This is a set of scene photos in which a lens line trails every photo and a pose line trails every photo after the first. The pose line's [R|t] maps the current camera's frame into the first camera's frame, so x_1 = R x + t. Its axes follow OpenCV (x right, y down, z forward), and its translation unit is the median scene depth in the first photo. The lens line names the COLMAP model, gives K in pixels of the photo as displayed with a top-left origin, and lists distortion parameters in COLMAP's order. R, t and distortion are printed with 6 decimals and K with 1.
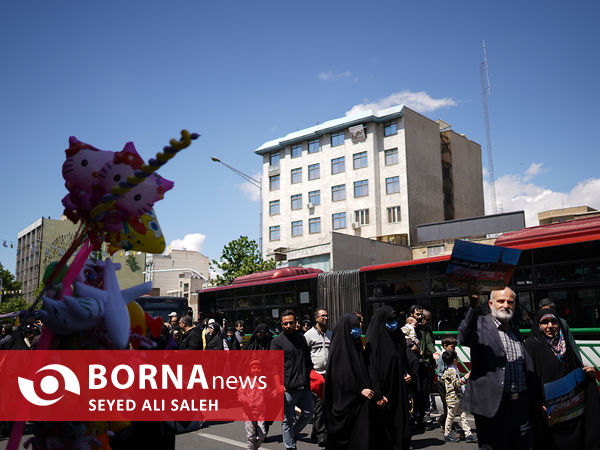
lens RADIAL K [[697.4, 0, 301.0], [0, 697.4, 225.6], [0, 0, 1]] dist [-0.034208, 0.000000]
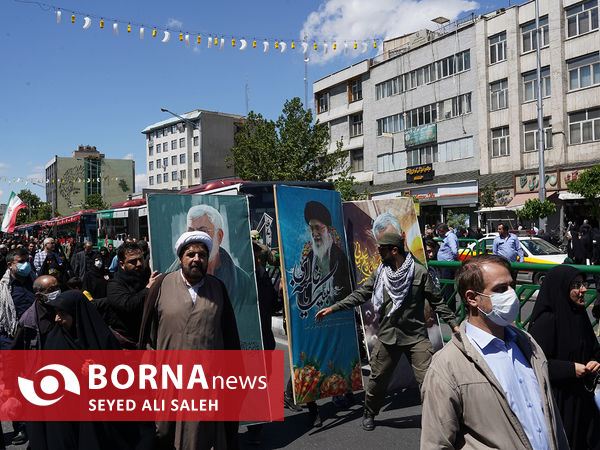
lens RADIAL K [[697.4, 0, 300.4], [0, 697.4, 227.5], [0, 0, 1]] dist [-0.034208, 0.000000]
pose [[0.993892, -0.018597, -0.108774, 0.574063], [0.035237, 0.987579, 0.153121, -0.139712], [0.104576, -0.156019, 0.982203, -0.773334]]
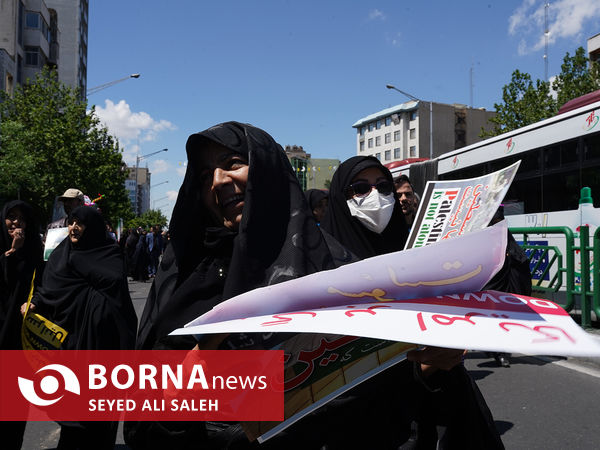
lens RADIAL K [[697.4, 0, 301.4], [0, 697.4, 226.8], [0, 0, 1]] dist [-0.034208, 0.000000]
pose [[0.925207, -0.001070, -0.379462, 0.492679], [0.055033, 0.989802, 0.131390, -0.107356], [0.375452, -0.142445, 0.915830, -0.619347]]
